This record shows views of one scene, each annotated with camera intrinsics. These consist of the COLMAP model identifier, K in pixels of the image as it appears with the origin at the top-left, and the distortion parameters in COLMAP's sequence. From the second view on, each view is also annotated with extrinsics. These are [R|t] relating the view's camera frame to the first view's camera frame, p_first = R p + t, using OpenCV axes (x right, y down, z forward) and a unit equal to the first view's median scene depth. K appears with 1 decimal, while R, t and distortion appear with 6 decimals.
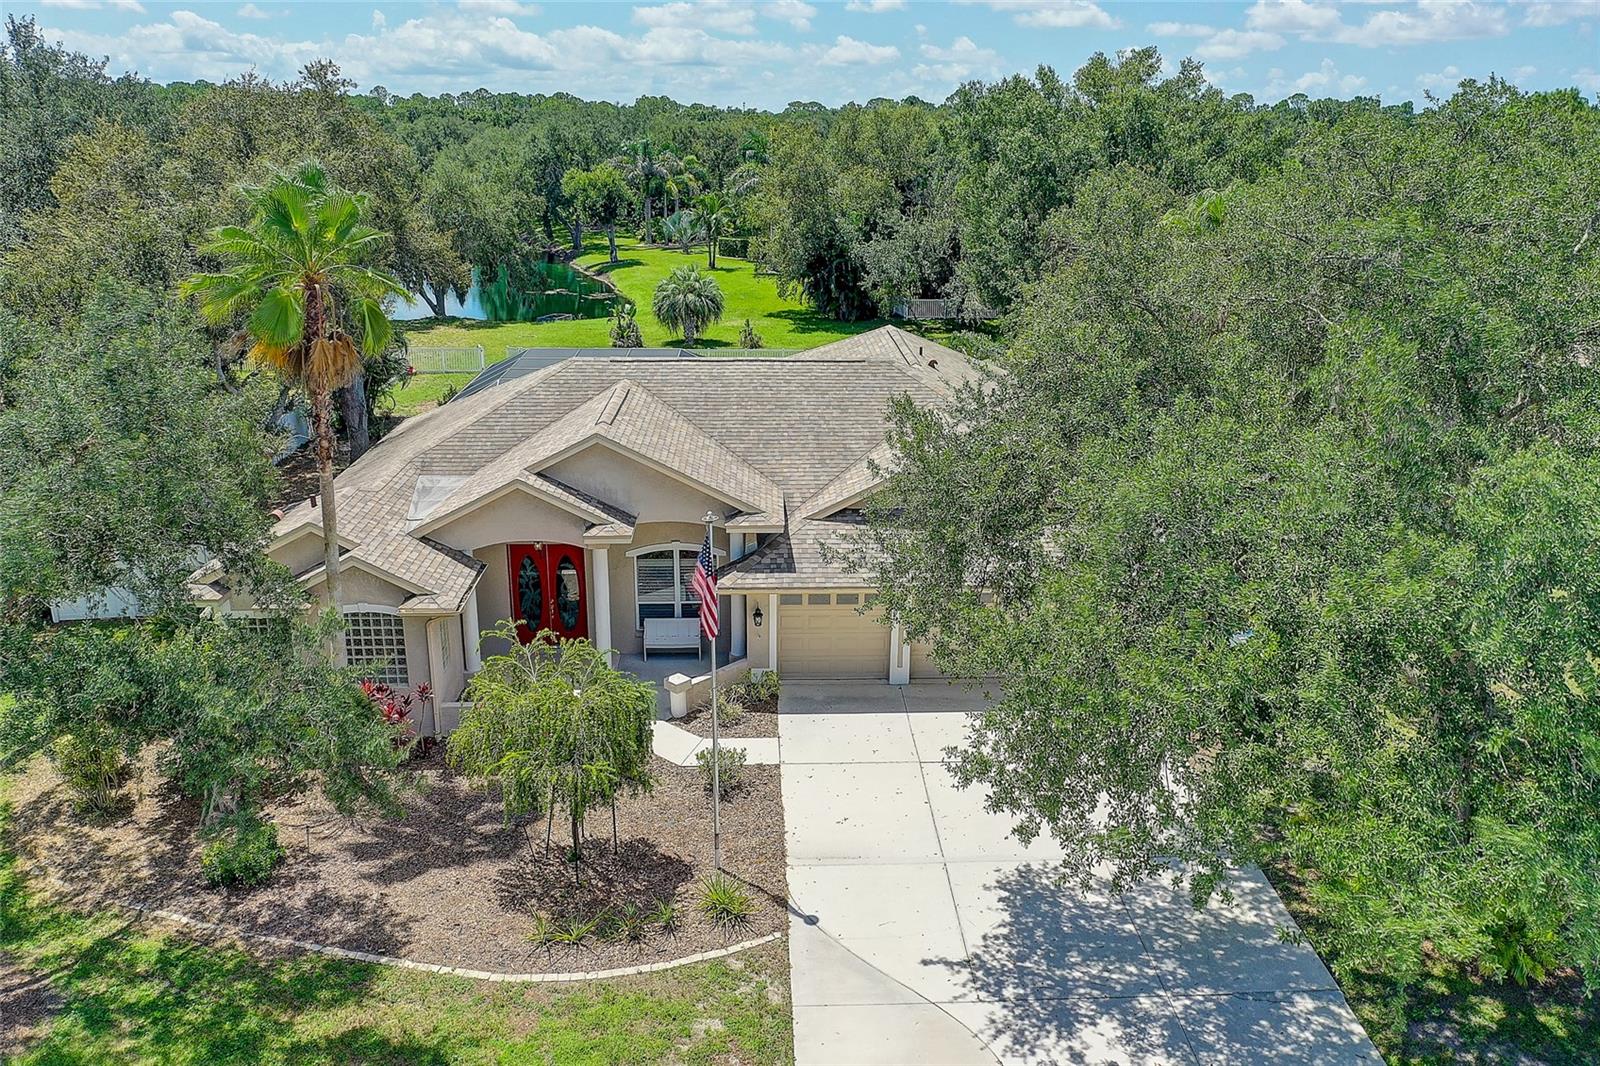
lens RADIAL K [[1276.3, 0, 821.6], [0, 1276.3, 544.6], [0, 0, 1]] dist [-0.003232, 0.004225]
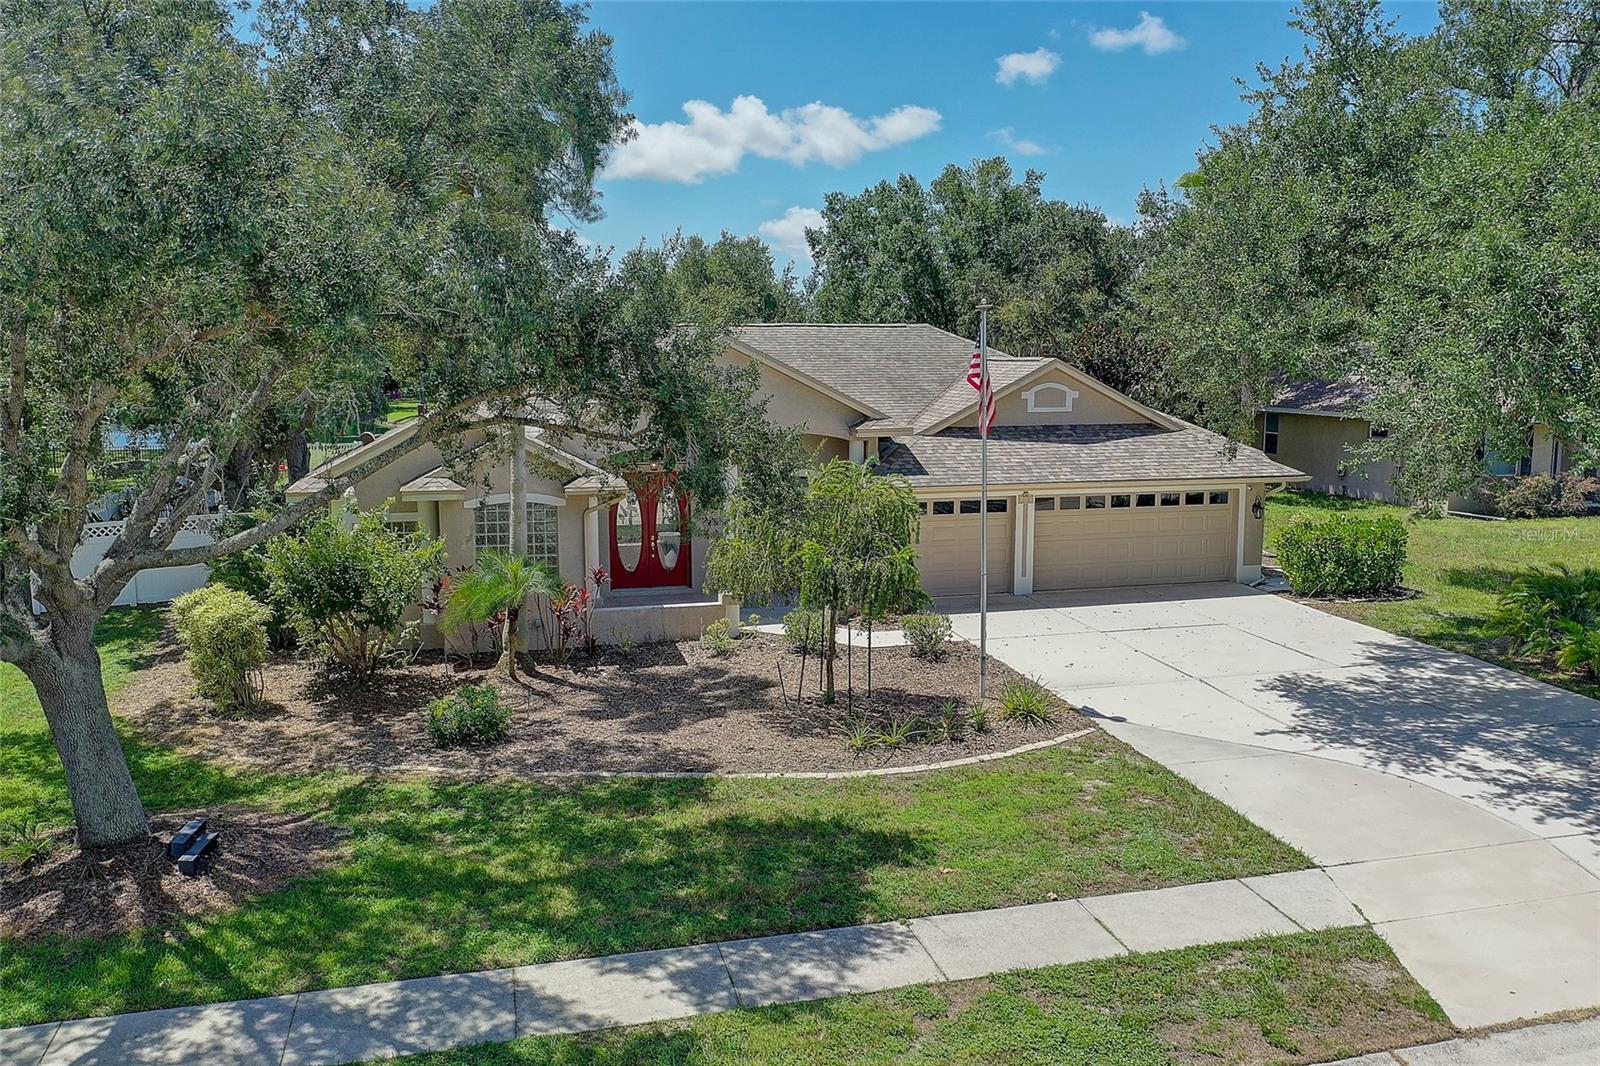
lens RADIAL K [[1276.3, 0, 800.8], [0, 1276.3, 532.2], [0, 0, 1]] dist [-0.003232, 0.004225]
pose [[0.980470, -0.045184, 0.191408, -0.373657], [0.078130, 0.982643, -0.168250, 0.271595], [-0.180484, 0.179918, 0.966982, 0.094022]]
